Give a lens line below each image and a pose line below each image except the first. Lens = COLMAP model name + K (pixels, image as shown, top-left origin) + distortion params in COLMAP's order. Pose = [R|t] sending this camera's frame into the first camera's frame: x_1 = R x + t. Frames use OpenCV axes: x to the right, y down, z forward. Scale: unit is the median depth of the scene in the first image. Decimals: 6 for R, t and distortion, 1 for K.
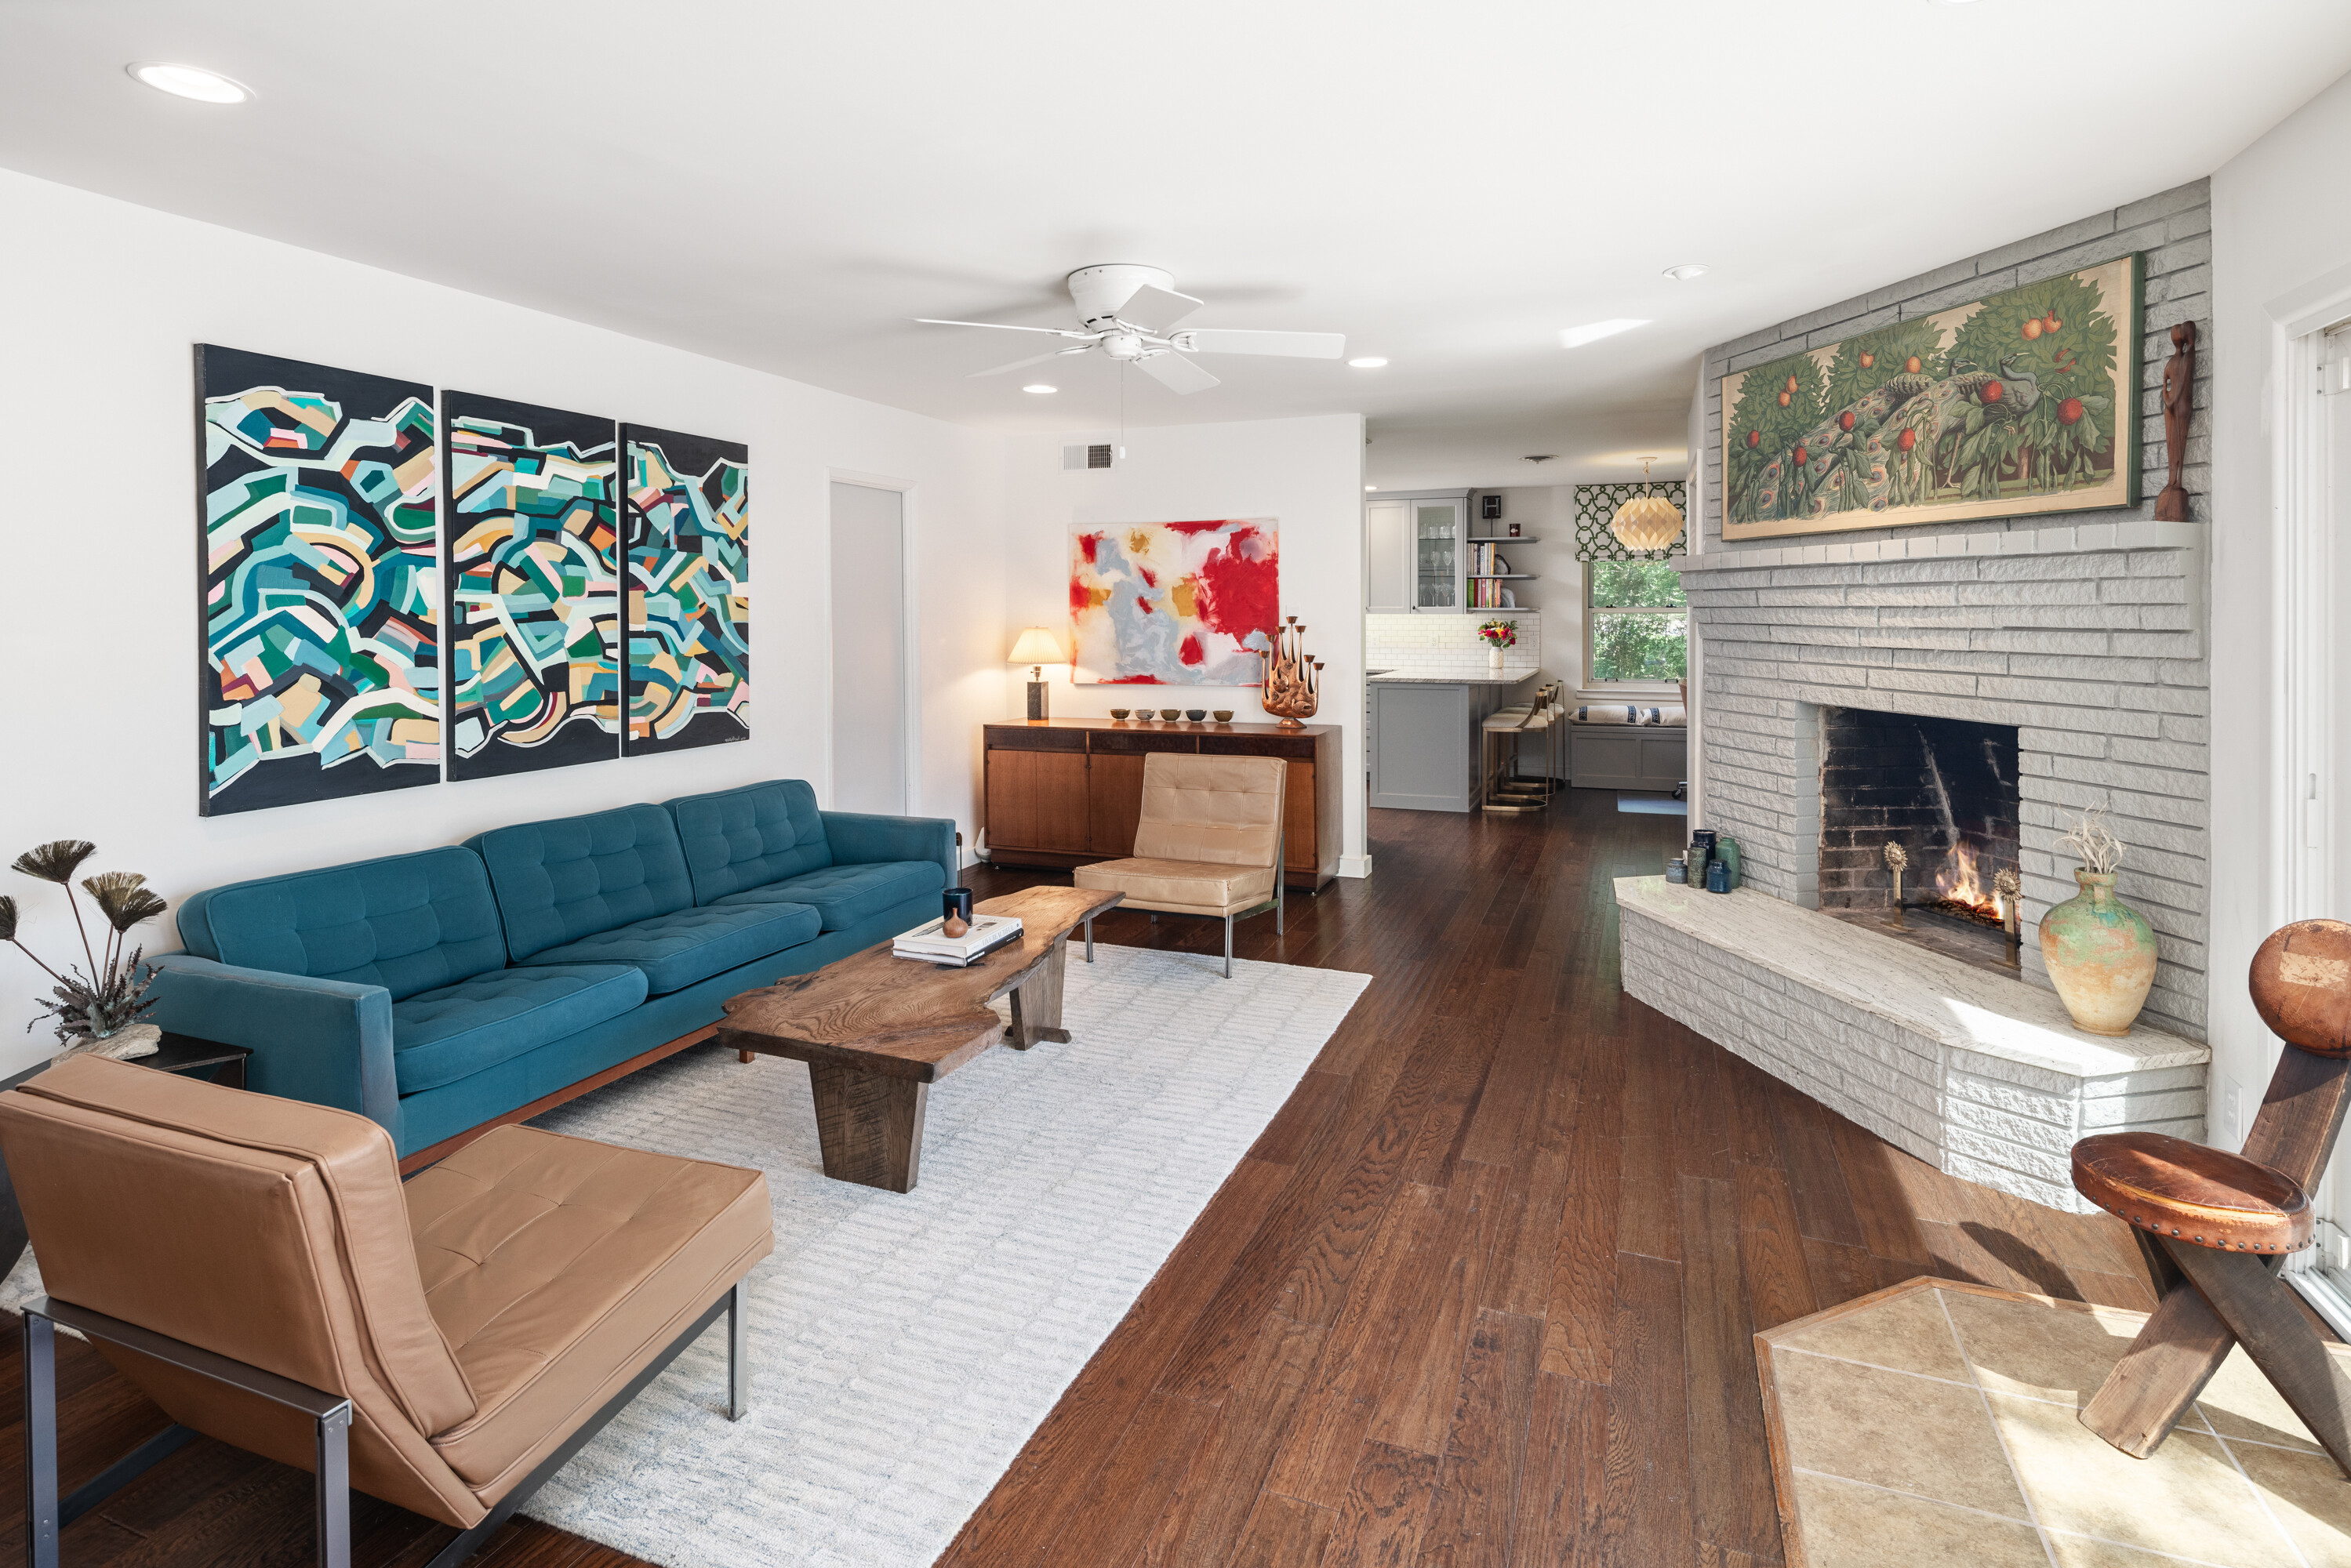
lens RADIAL K [[1145.0, 0, 1179.9], [0, 1145.0, 796.0], [0, 0, 1]] dist [0.004501, -0.003281]
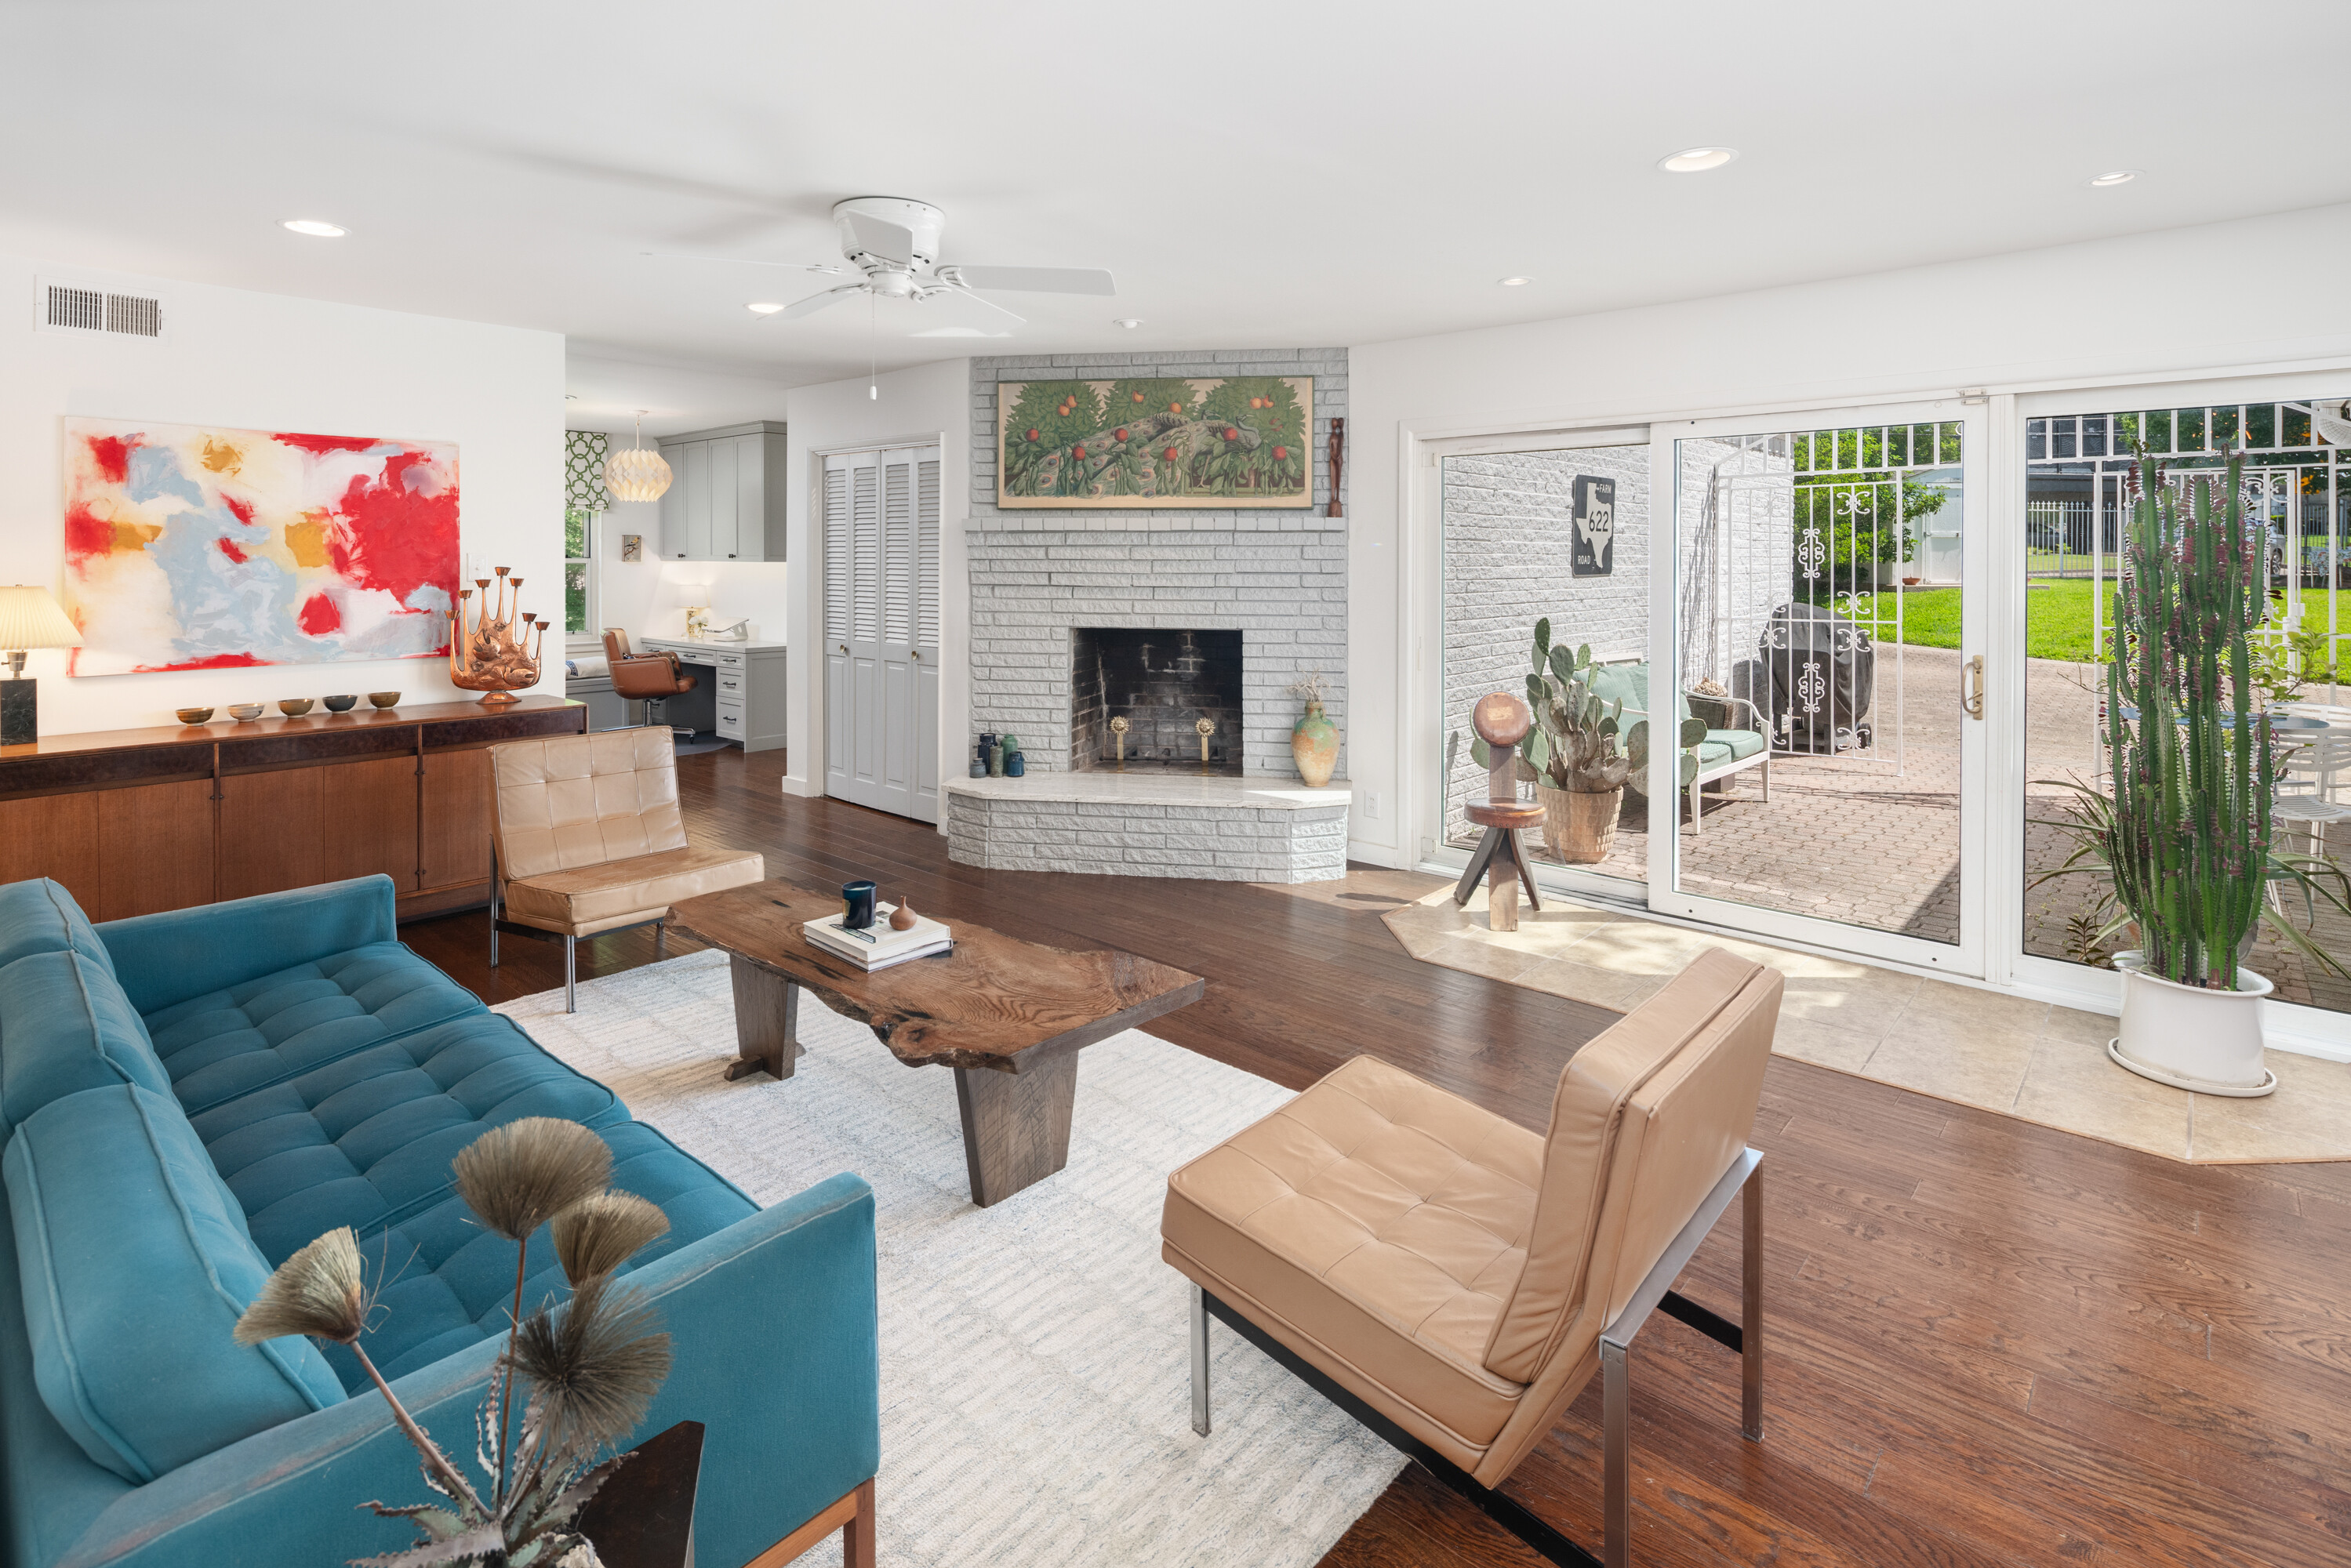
lens RADIAL K [[1145.0, 0, 1181.0], [0, 1145.0, 766.7], [0, 0, 1]] dist [0.004501, -0.003281]
pose [[0.345204, -0.161615, 0.924508, -0.607486], [0.147423, 0.982171, 0.116649, -0.047132], [-0.926877, 0.096026, 0.362875, 0.309532]]
